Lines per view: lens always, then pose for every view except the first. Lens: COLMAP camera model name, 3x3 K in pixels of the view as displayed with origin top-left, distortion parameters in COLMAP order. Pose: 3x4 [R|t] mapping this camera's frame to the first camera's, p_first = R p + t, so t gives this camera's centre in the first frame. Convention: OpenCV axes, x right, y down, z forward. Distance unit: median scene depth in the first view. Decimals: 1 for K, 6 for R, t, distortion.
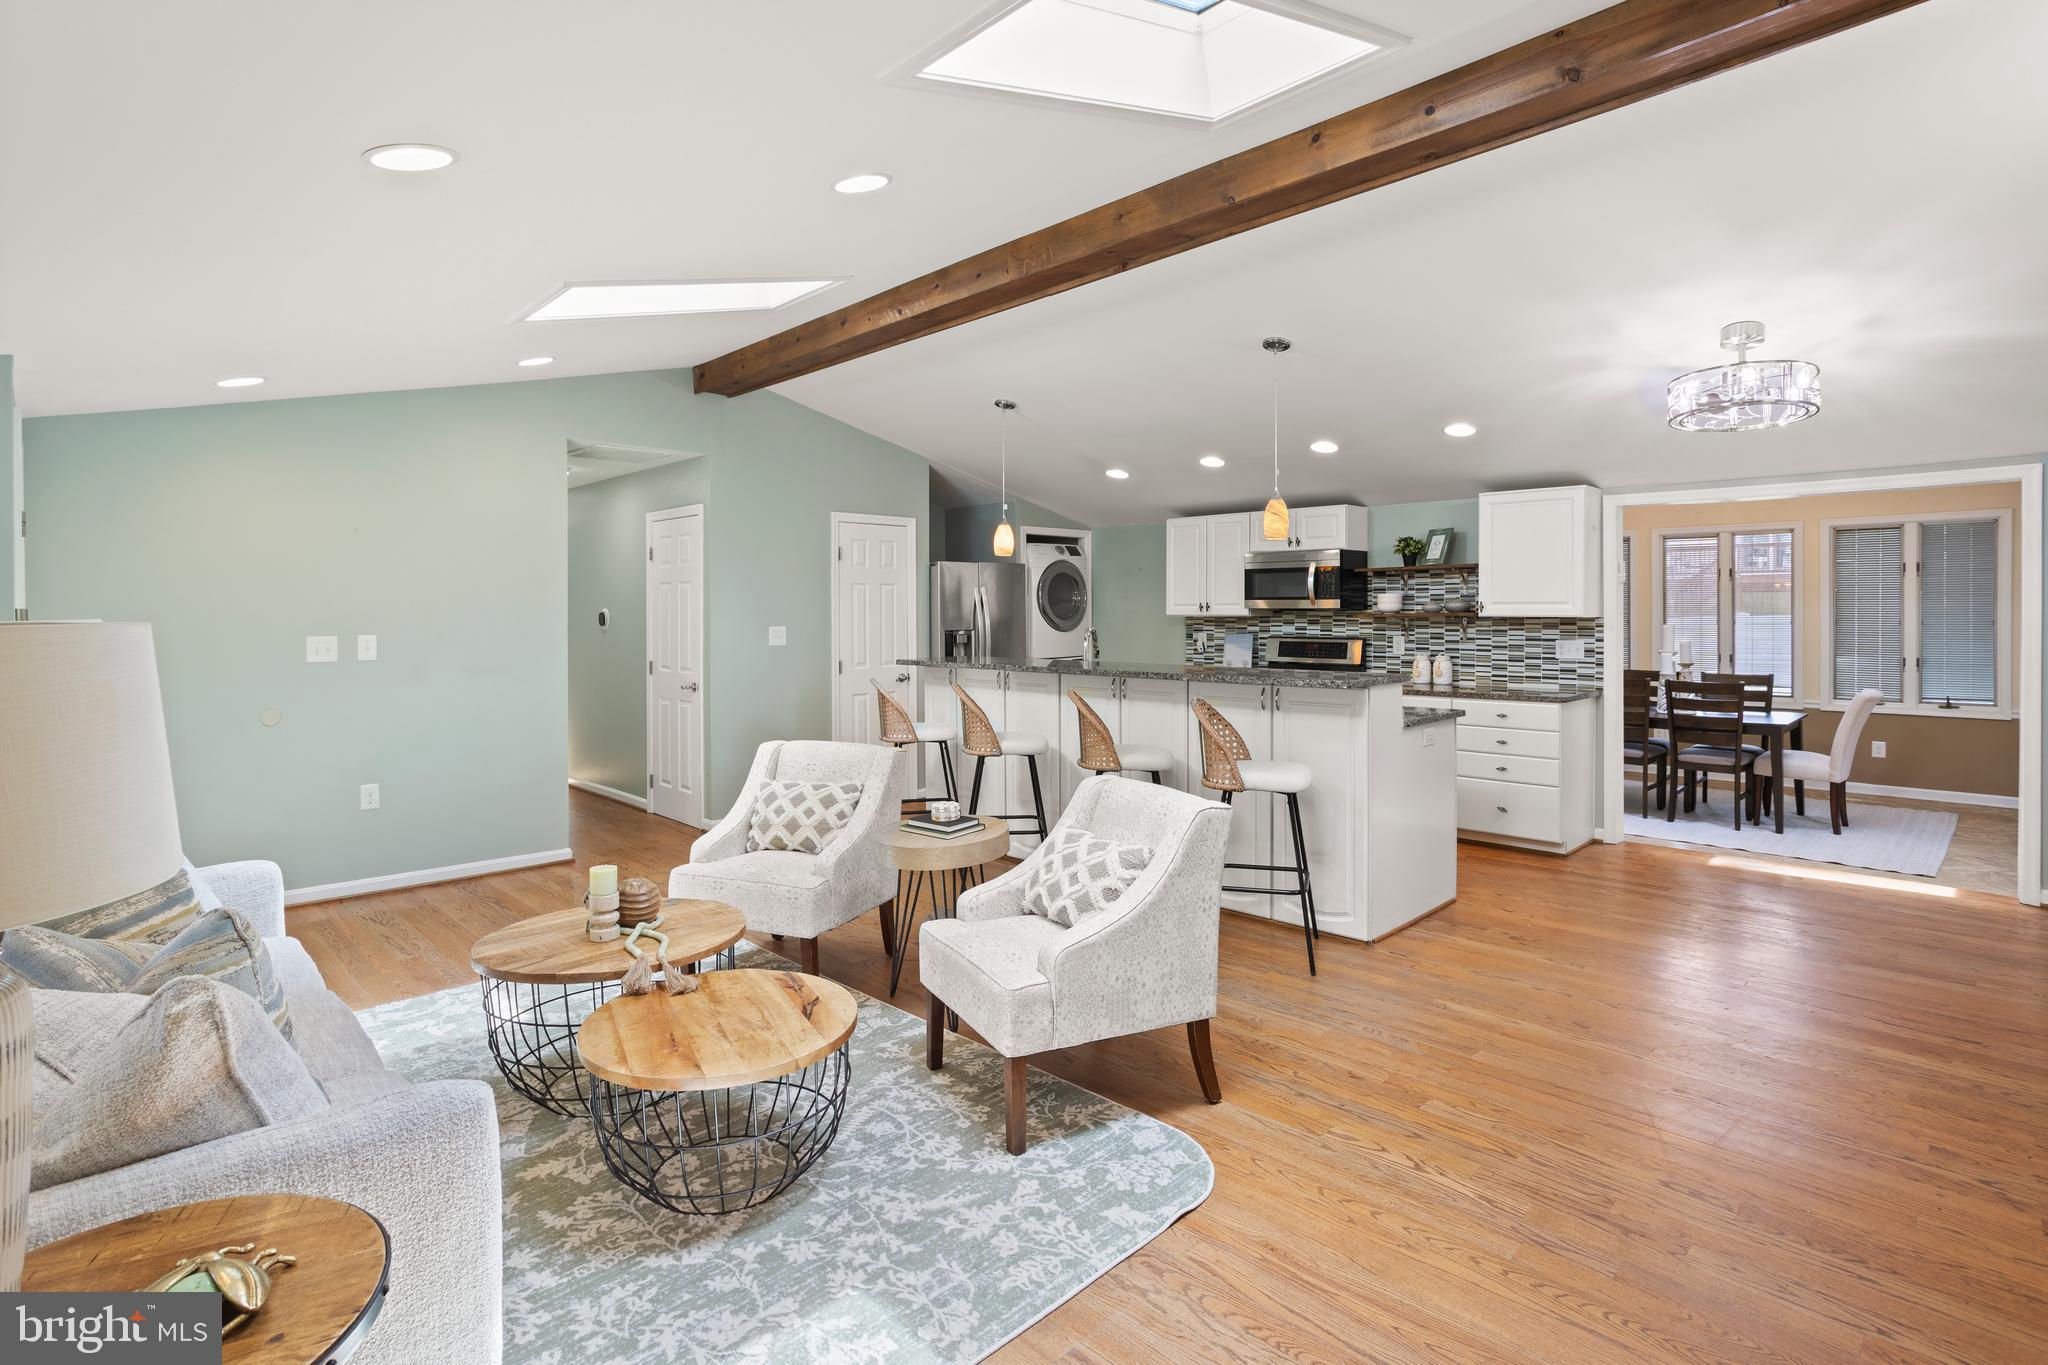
lens RADIAL K [[1002.0, 0, 1017.2], [0, 1002.0, 604.8], [0, 0, 1]] dist [-0.037925, 0.018924]
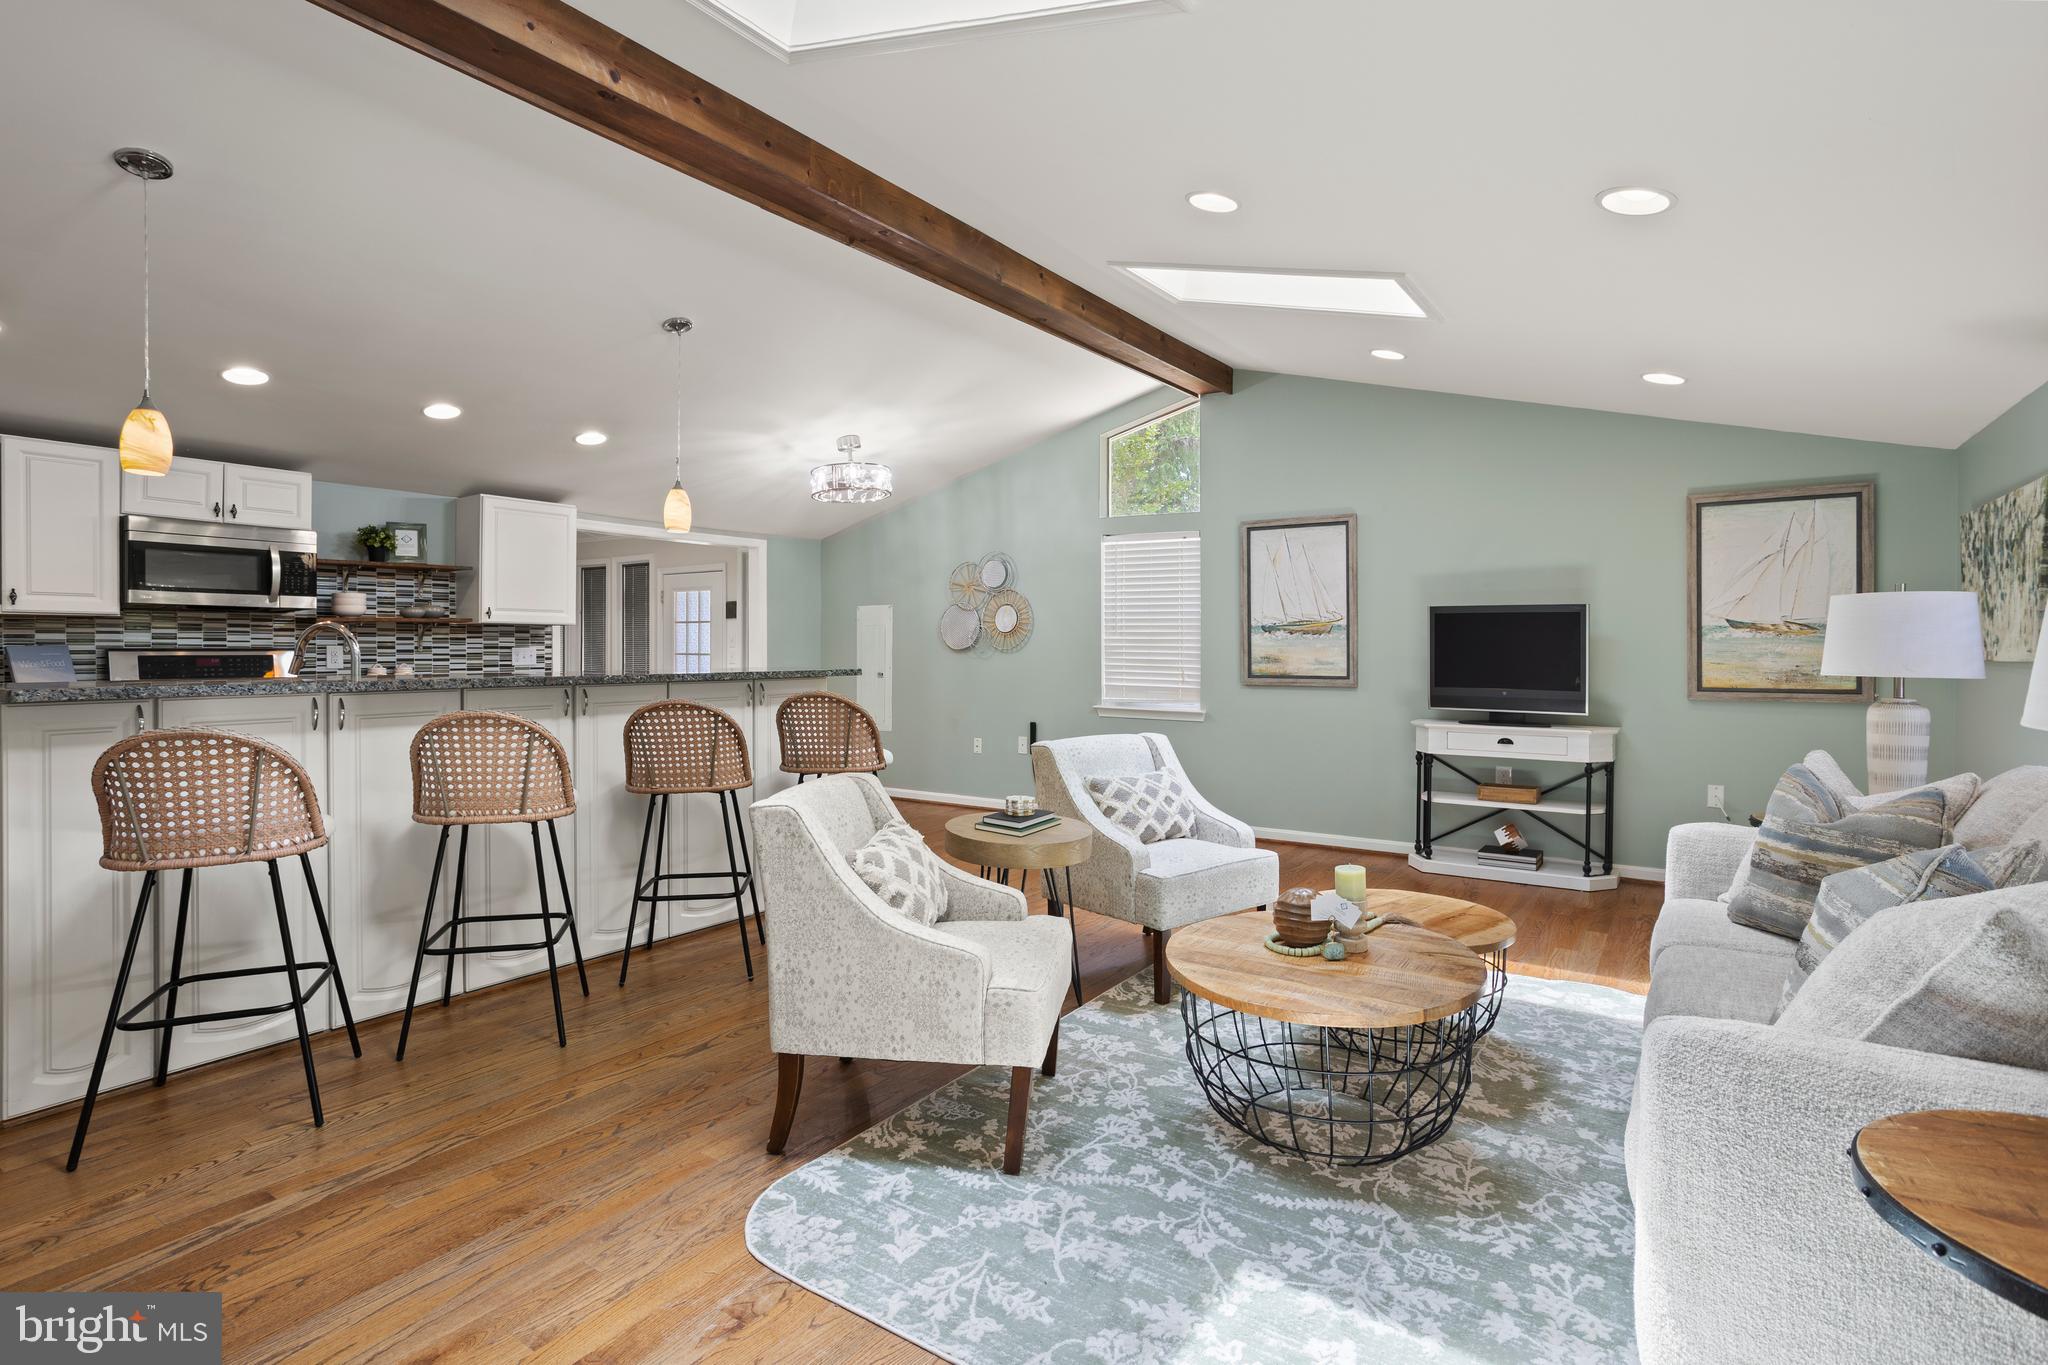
lens RADIAL K [[1022.8, 0, 1024.2], [0, 1022.8, 614.9], [0, 0, 1]] dist [-0.055948, 0.040544]
pose [[-0.202192, 0.034729, 0.978730, -0.543424], [-0.004212, 0.999331, -0.036330, 0.034950], [-0.979337, -0.011468, -0.201911, 0.644063]]
